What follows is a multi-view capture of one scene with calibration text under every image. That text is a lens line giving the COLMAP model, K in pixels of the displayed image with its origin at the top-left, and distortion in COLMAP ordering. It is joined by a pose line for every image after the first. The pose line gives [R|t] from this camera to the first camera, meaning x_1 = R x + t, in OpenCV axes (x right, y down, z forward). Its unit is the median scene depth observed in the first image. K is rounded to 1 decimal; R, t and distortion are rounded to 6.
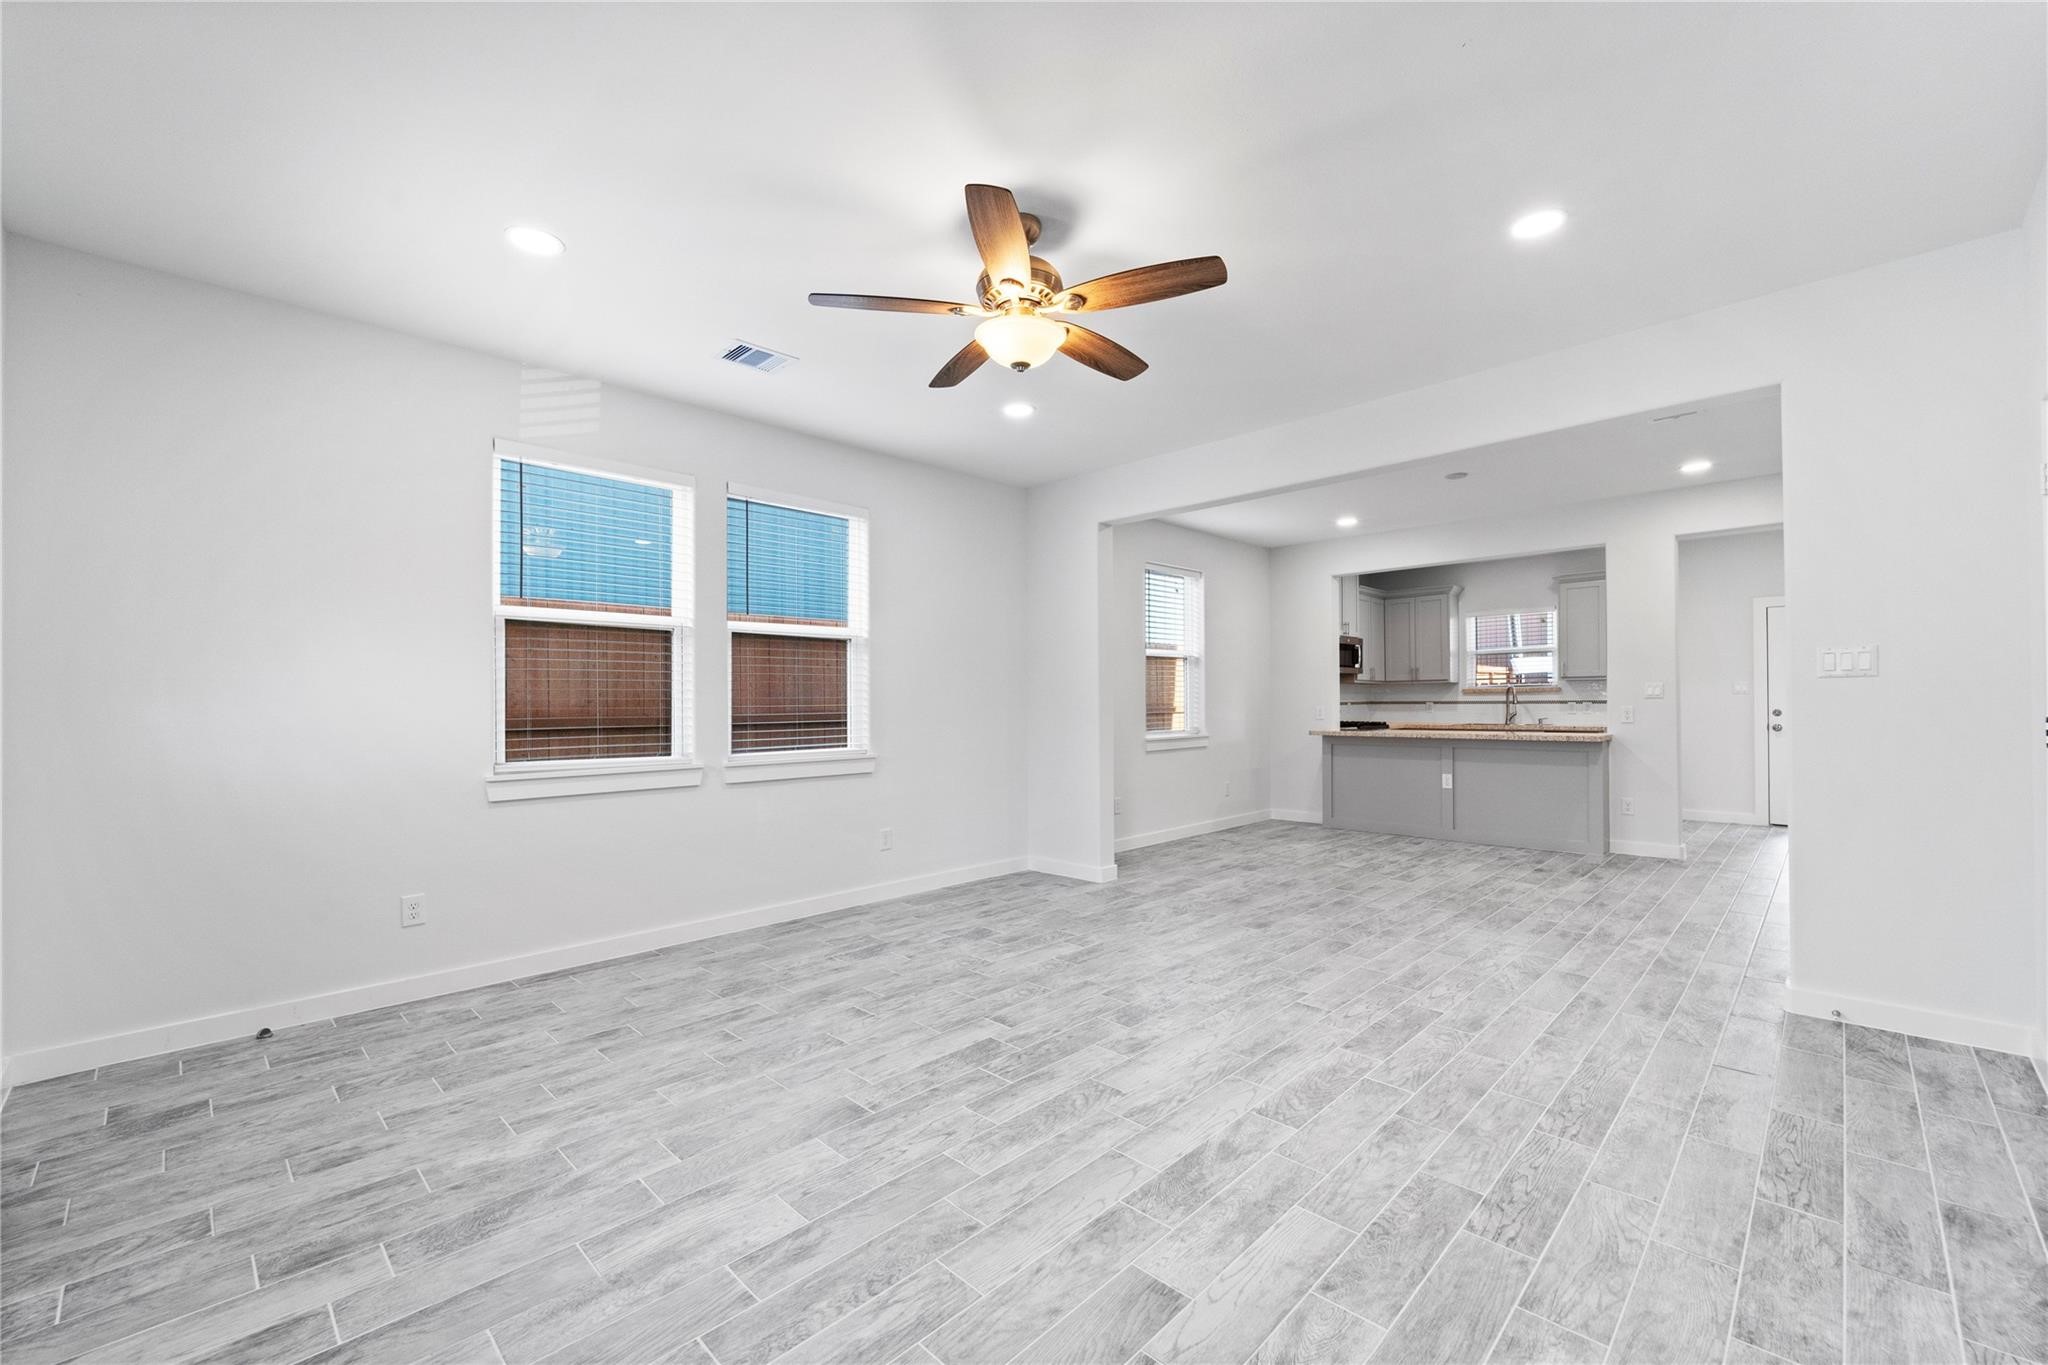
lens RADIAL K [[831.6, 0, 1015.5], [0, 831.6, 692.9], [0, 0, 1]] dist [0.006113, -0.000154]
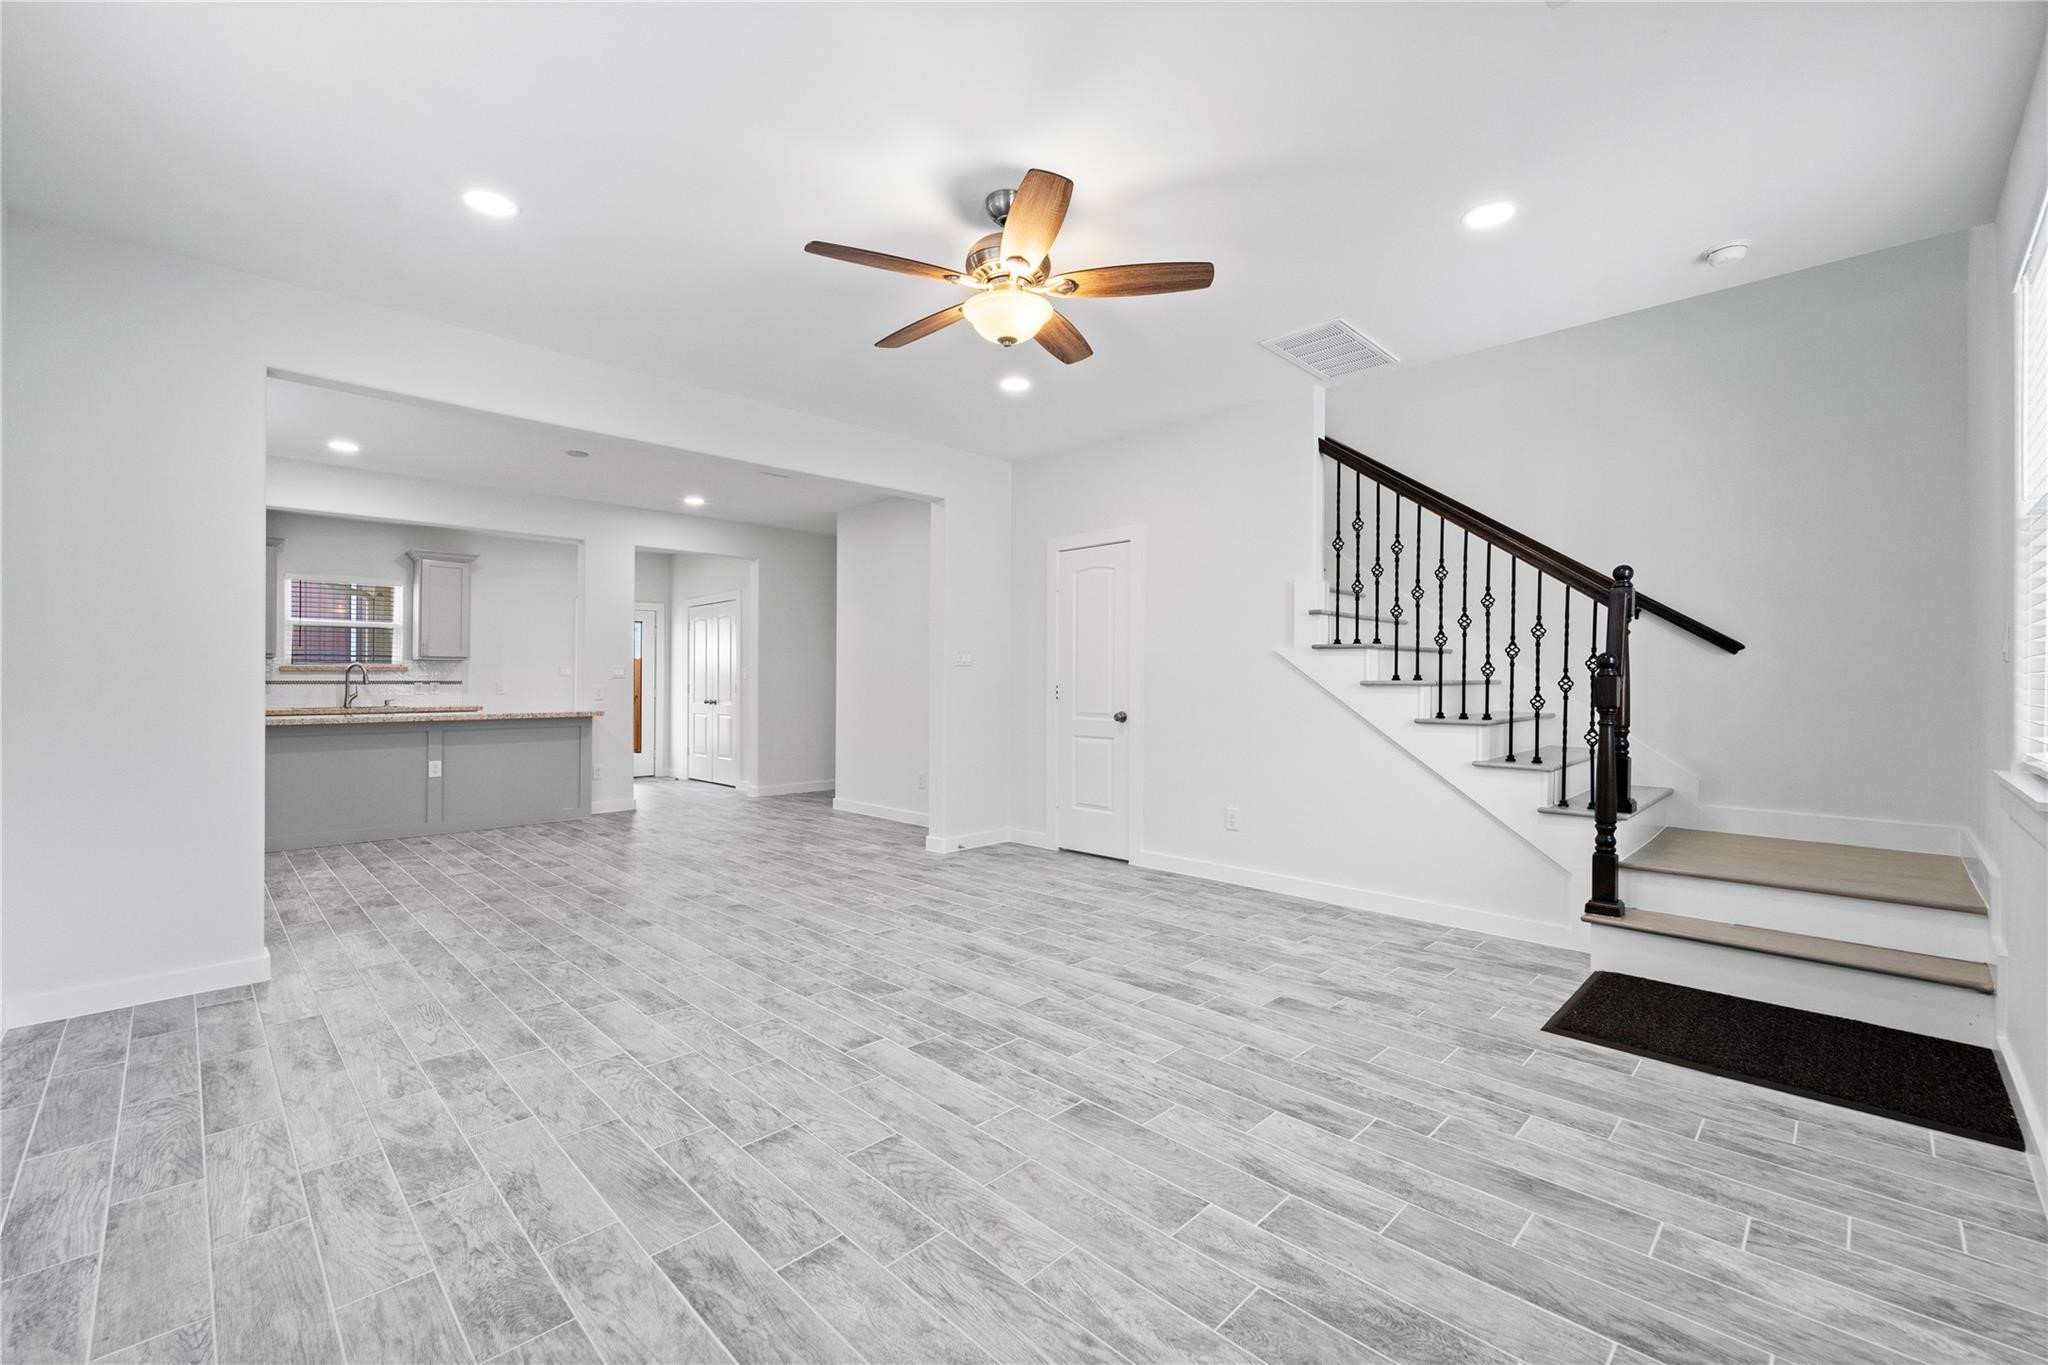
lens RADIAL K [[836.1, 0, 1024.0], [0, 836.1, 682.5], [0, 0, 1]] dist [0.011233, -0.000112]
pose [[0.005521, 0.008959, 0.999945, -0.866729], [-0.013412, 0.999871, -0.008884, 0.028630], [-0.999895, -0.013362, 0.005641, 0.819565]]
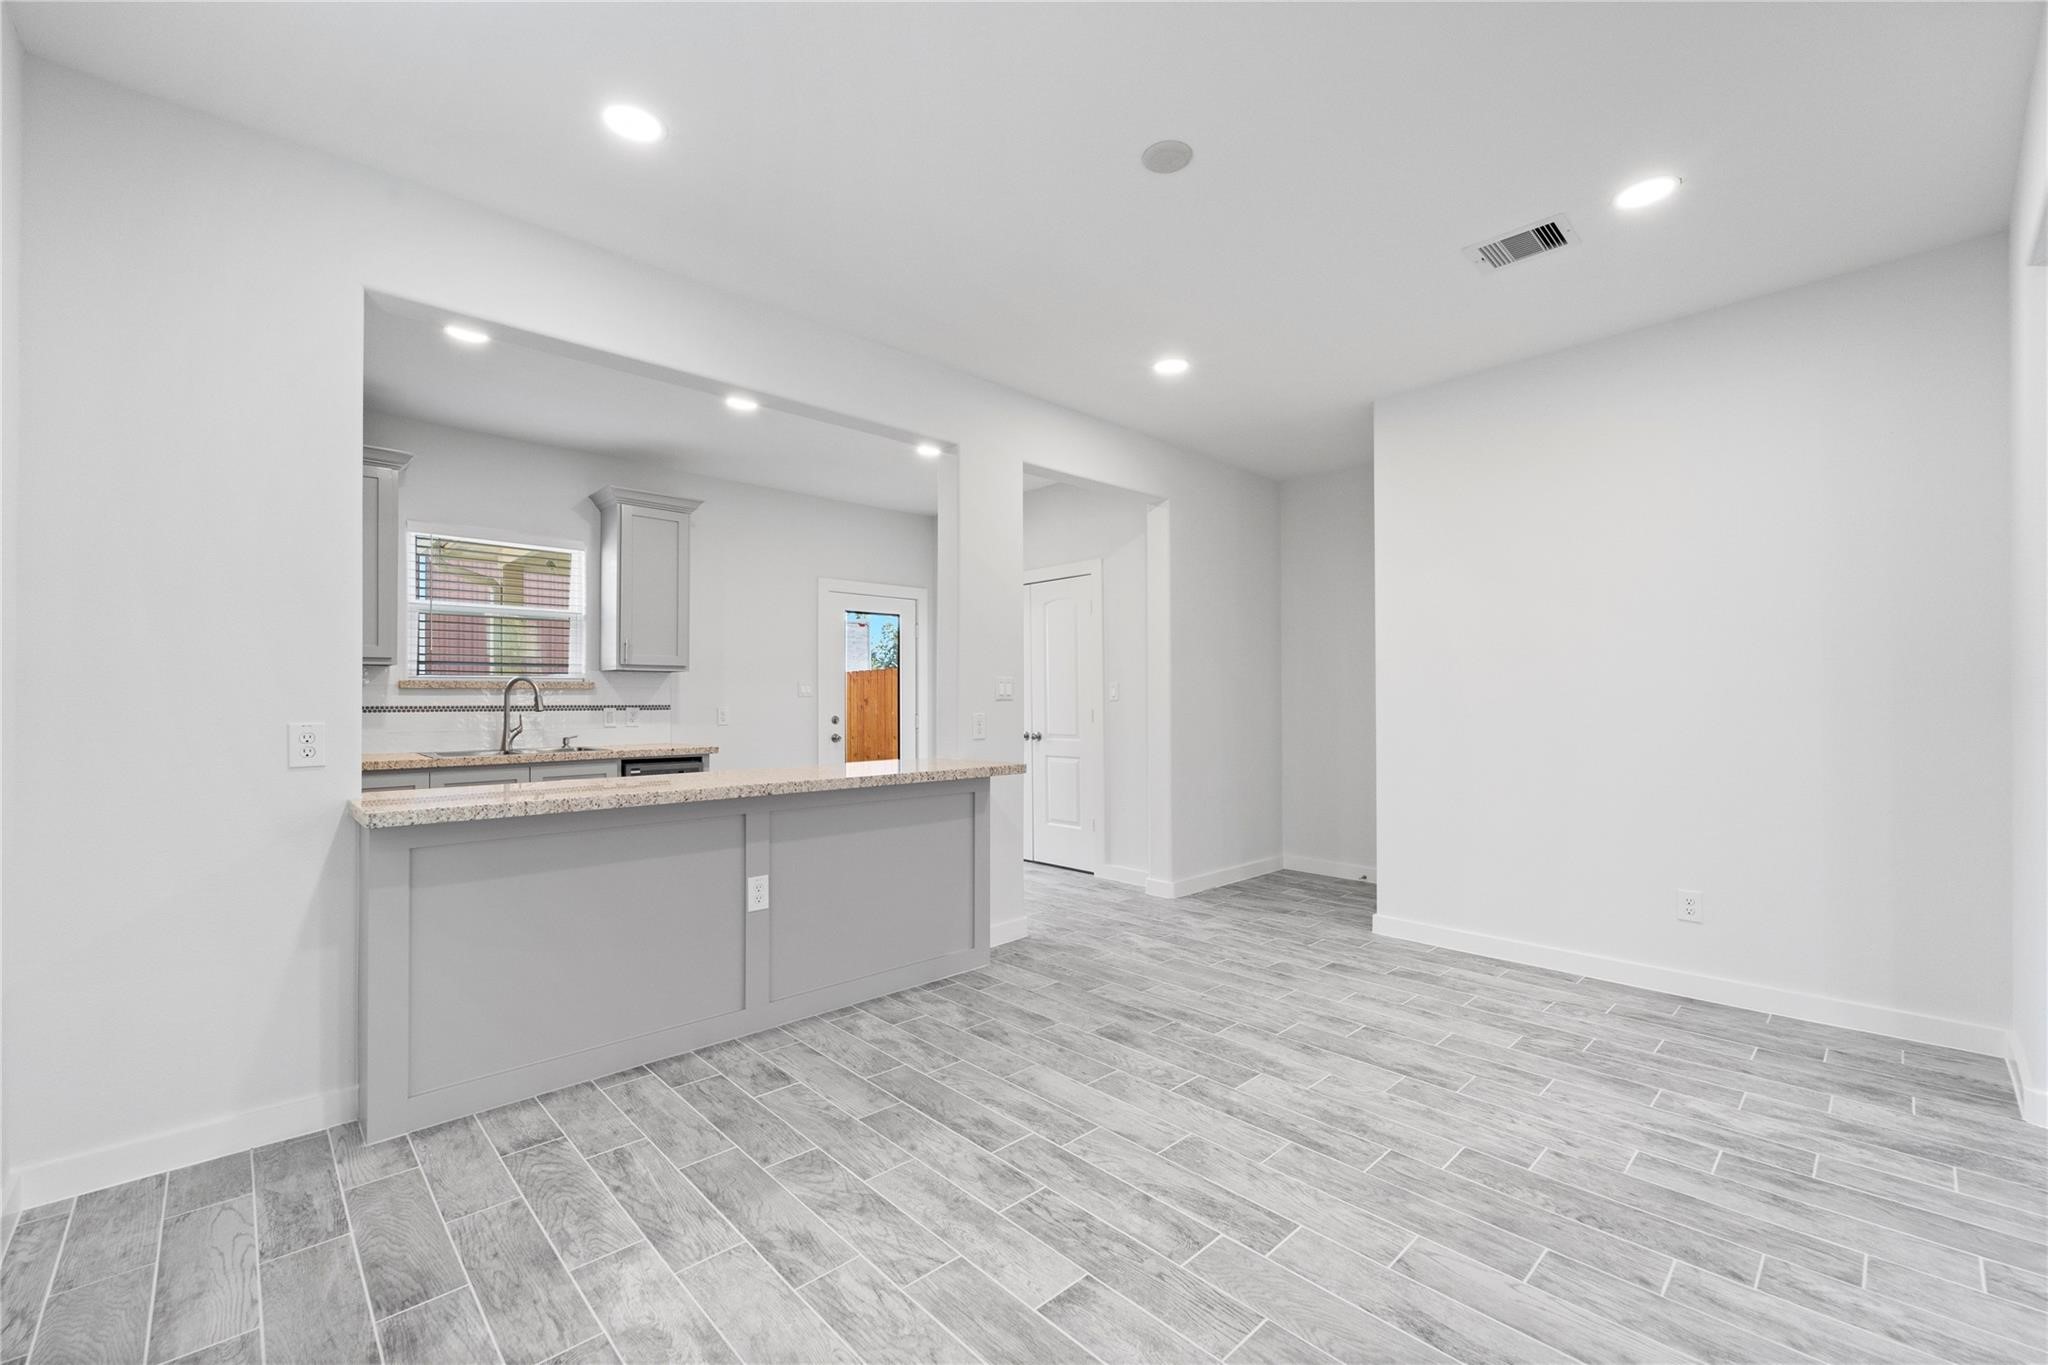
lens RADIAL K [[827.2, 0, 1047.6], [0, 827.2, 701.3], [0, 0, 1]] dist [0.001074, -0.000098]
pose [[0.014720, 0.007905, 0.999860, 0.225189], [-0.008308, 0.999935, -0.007783, 0.024205], [-0.999857, -0.008193, 0.014785, 1.915435]]
